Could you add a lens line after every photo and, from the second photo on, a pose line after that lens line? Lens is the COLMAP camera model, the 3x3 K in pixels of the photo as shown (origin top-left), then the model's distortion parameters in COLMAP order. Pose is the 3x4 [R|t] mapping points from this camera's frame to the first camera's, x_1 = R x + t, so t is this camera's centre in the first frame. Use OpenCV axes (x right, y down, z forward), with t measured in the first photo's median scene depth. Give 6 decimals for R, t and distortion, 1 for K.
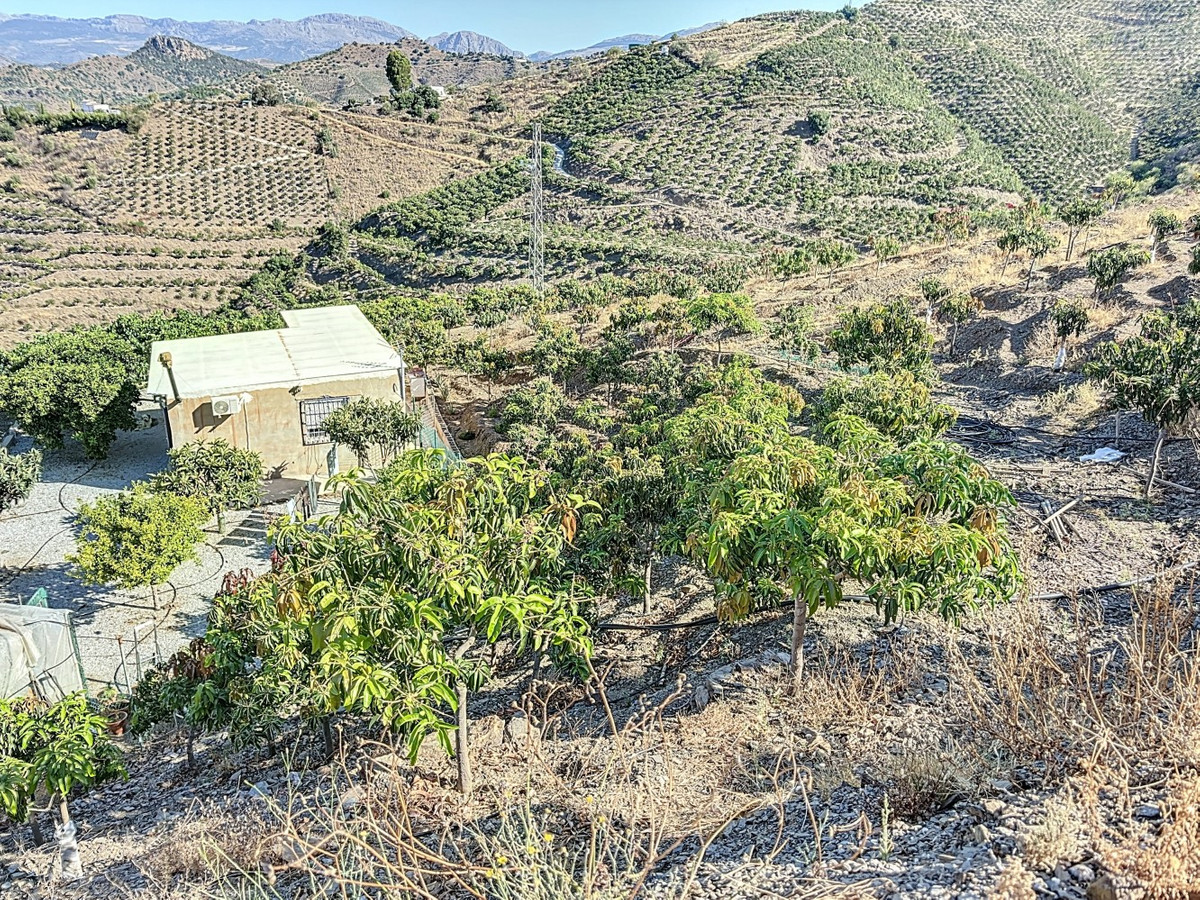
lens RADIAL K [[943.4, 0, 600.0], [0, 943.4, 450.0], [0, 0, 1]] dist [0.028958, -0.002236]
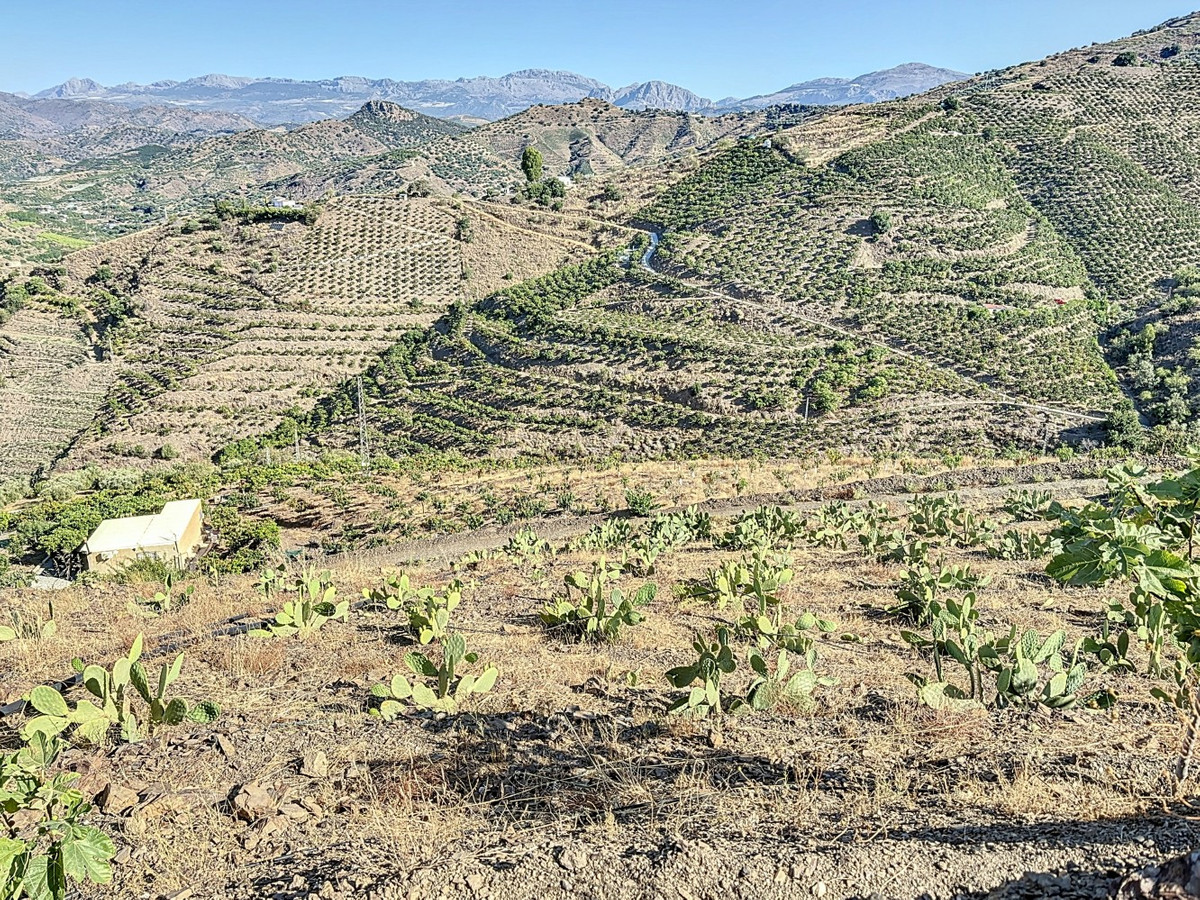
lens RADIAL K [[943.4, 0, 600.0], [0, 943.4, 450.0], [0, 0, 1]] dist [0.028958, -0.002236]
pose [[0.982314, 0.042153, -0.182436, 0.116432], [-0.049575, 0.998110, -0.036318, -0.025688], [0.180560, 0.044720, 0.982547, -0.113052]]
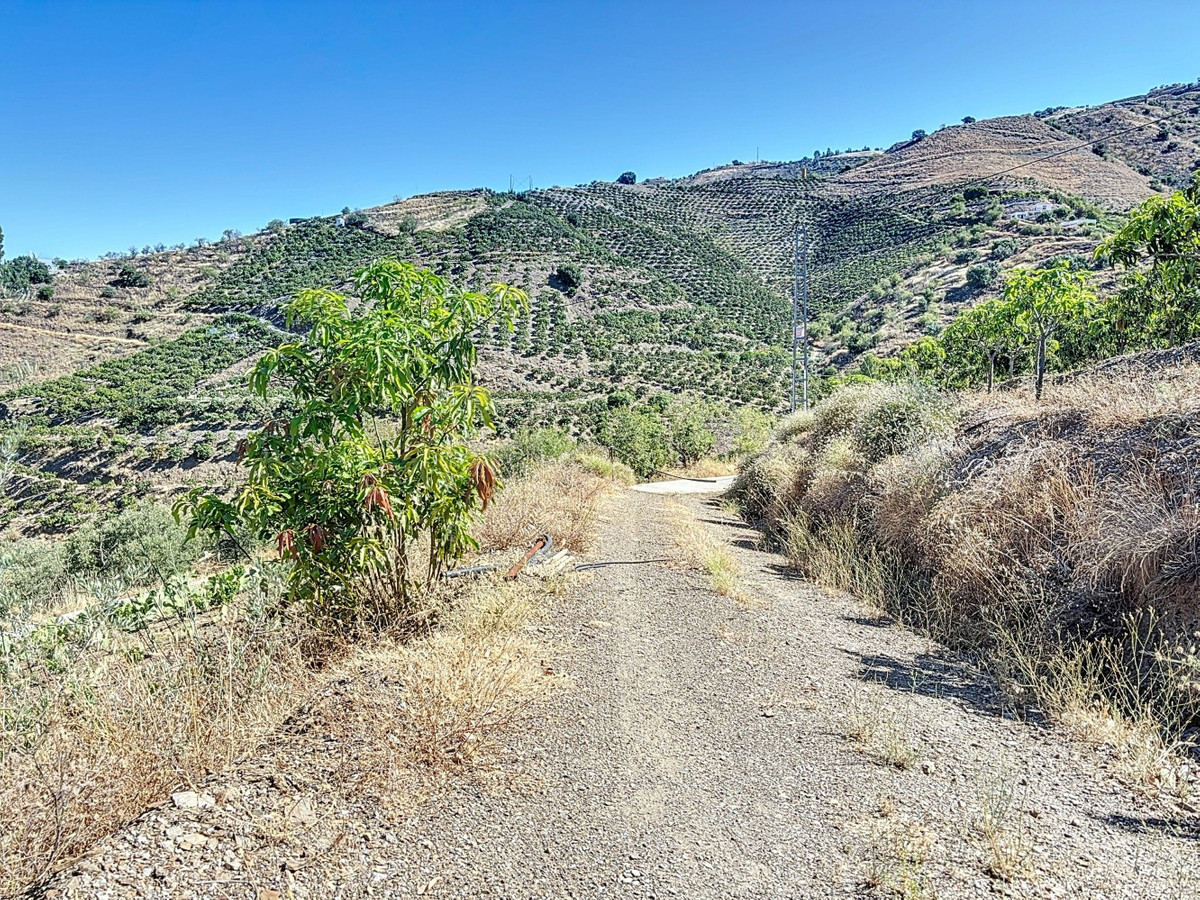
lens RADIAL K [[935.9, 0, 600.0], [0, 935.9, 450.0], [0, 0, 1]] dist [0.109200, -0.107283]
pose [[0.897881, -0.085263, 0.431904, -0.149303], [0.179587, 0.966663, -0.182512, -0.003626], [-0.401944, 0.241438, 0.883260, 0.196163]]
